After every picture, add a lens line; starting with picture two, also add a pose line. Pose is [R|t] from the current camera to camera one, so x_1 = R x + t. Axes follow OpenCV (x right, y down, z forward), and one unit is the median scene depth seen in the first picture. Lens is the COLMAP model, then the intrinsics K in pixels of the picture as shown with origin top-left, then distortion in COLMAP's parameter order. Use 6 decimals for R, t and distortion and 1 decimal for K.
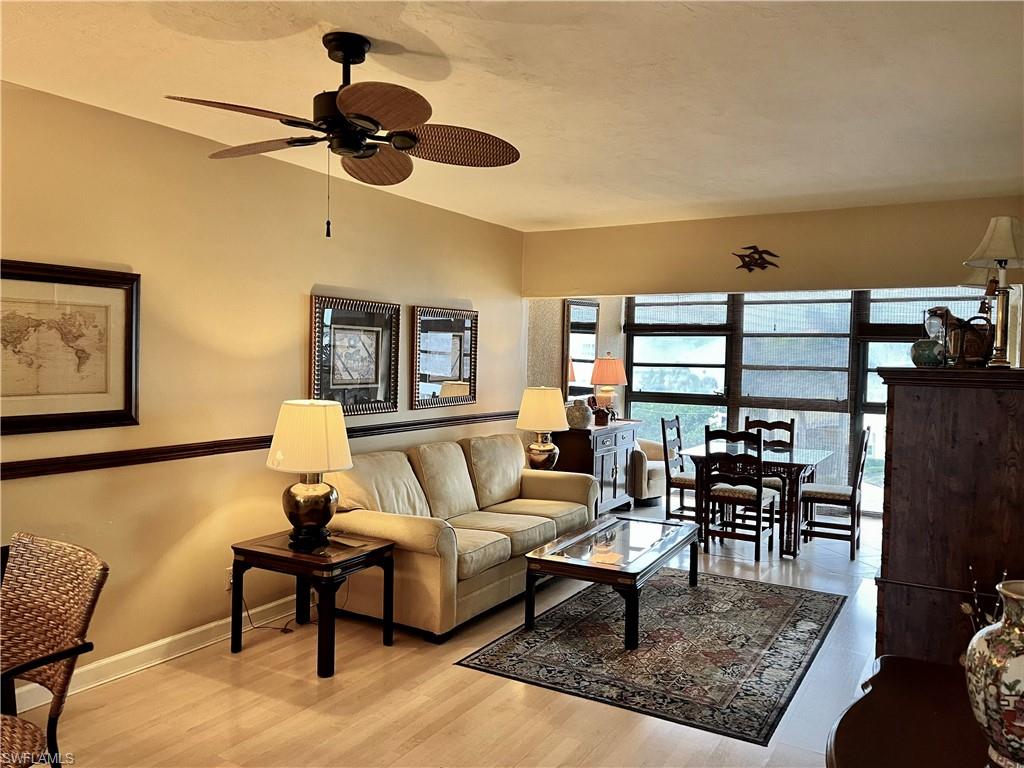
lens RADIAL K [[780.9, 0, 519.6], [0, 780.9, 380.4], [0, 0, 1]] dist [0.043249, -0.004269]
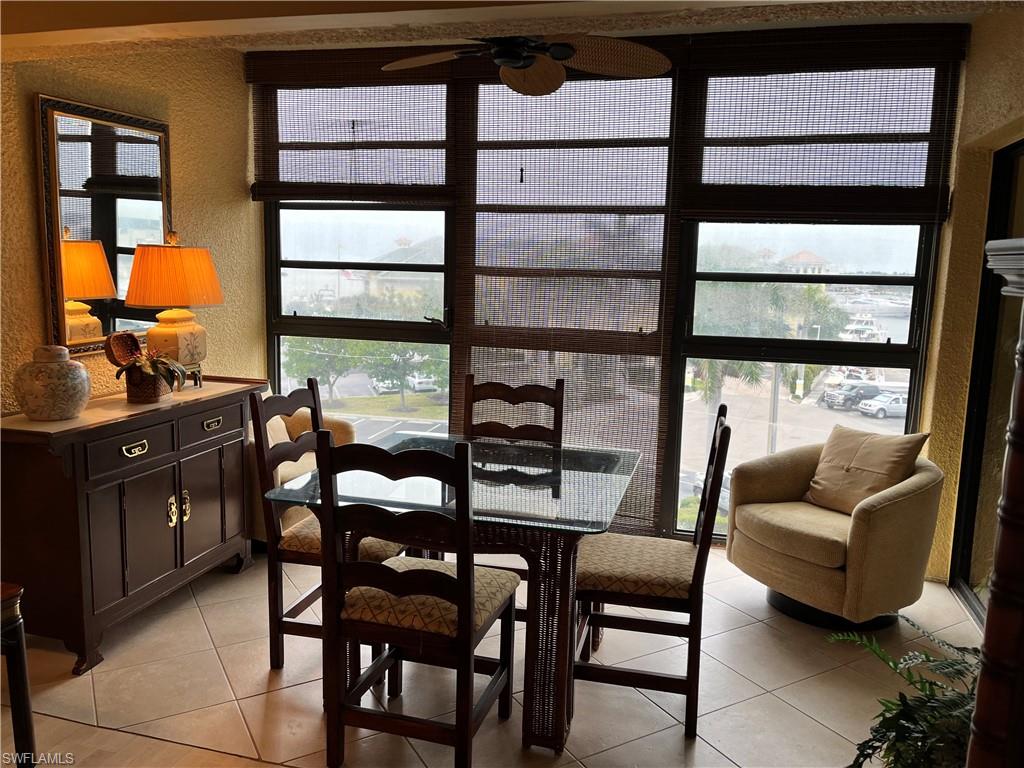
lens RADIAL K [[780.9, 0, 519.6], [0, 780.9, 380.4], [0, 0, 1]] dist [0.043249, -0.004269]
pose [[0.964877, -0.033089, 0.260610, 0.202401], [0.002583, 0.993183, 0.116538, -0.004860], [-0.262690, -0.111772, 0.958385, 0.558615]]
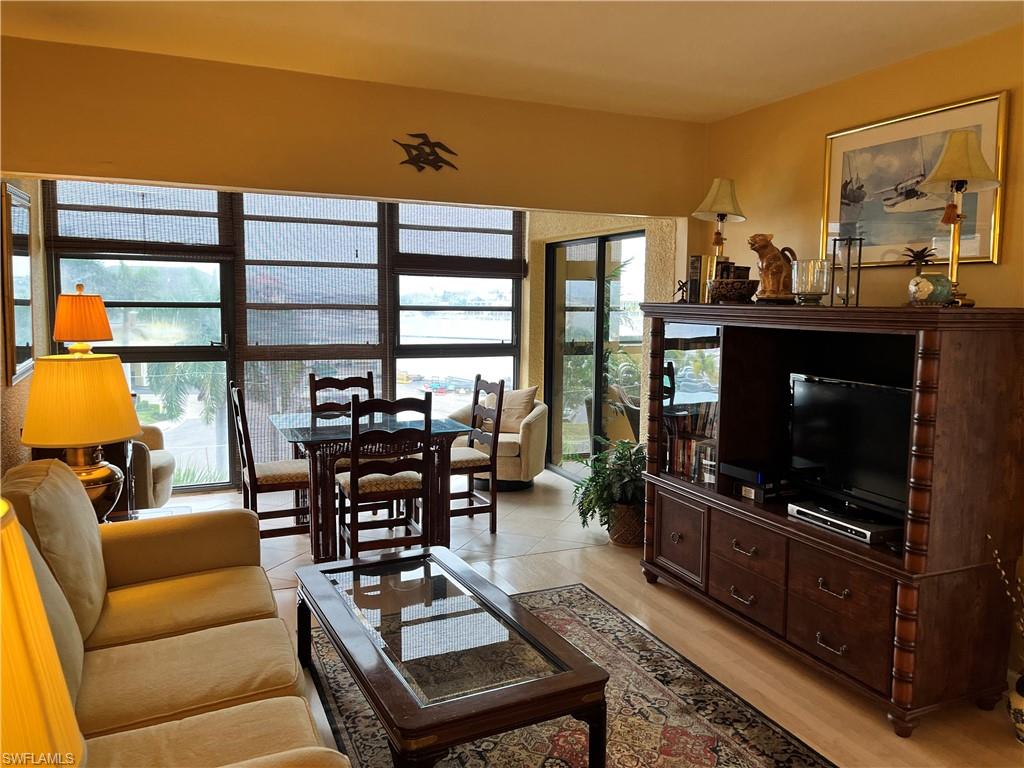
lens RADIAL K [[780.9, 0, 519.6], [0, 780.9, 380.4], [0, 0, 1]] dist [0.043249, -0.004269]
pose [[0.587165, -0.094892, 0.803886, -0.192806], [0.025847, 0.994796, 0.098549, -0.015822], [-0.809055, -0.037086, 0.586562, 0.420029]]
